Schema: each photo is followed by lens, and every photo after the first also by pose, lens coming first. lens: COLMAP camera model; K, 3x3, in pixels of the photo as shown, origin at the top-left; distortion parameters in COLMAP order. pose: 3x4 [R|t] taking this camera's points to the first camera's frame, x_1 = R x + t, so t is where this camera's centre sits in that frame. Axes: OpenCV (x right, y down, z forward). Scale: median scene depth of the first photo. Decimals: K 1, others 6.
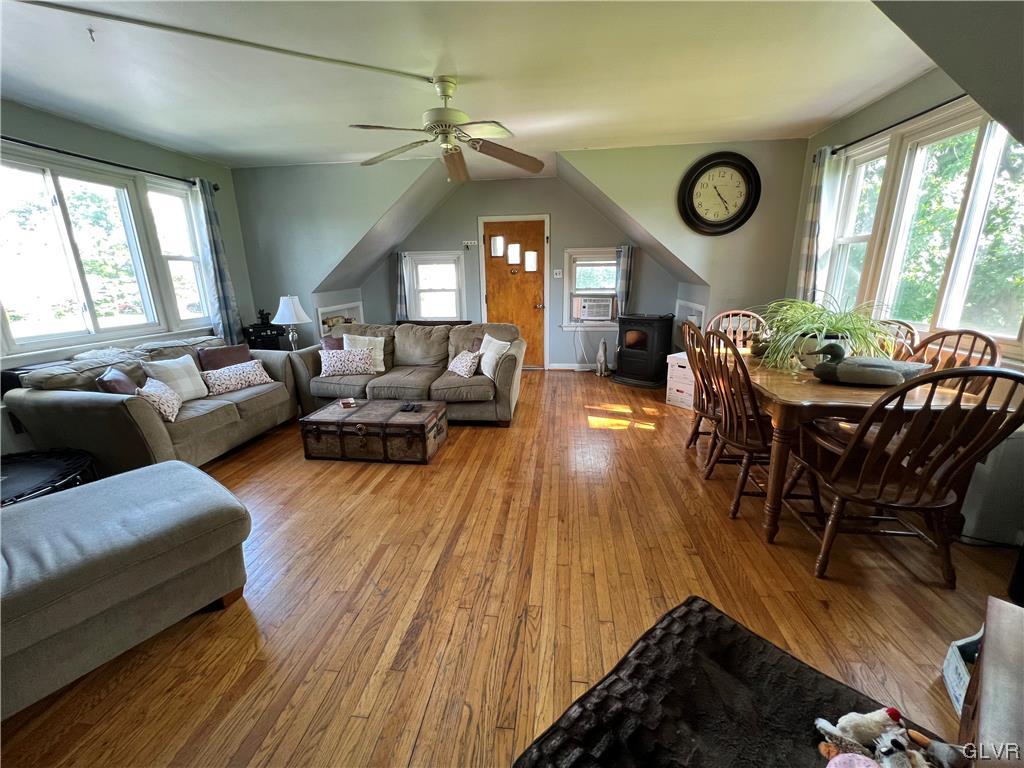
lens RADIAL K [[410.4, 0, 512.0], [0, 410.4, 384.0], [0, 0, 1]] dist [-0.000108, -0.000124]
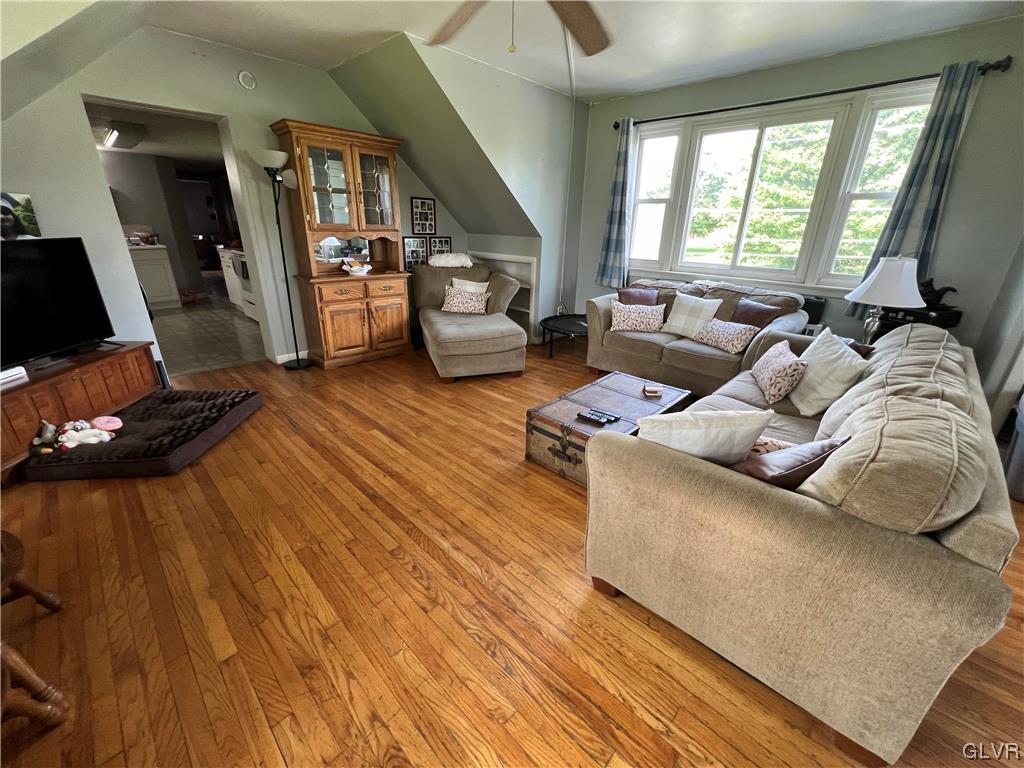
lens RADIAL K [[410.4, 0, 512.0], [0, 410.4, 384.0], [0, 0, 1]] dist [-0.000108, -0.000124]
pose [[-0.599826, 0.298515, -0.742360, 0.321611], [-0.211430, 0.835686, 0.506879, -0.290236], [0.771690, 0.460996, -0.438151, 1.097984]]
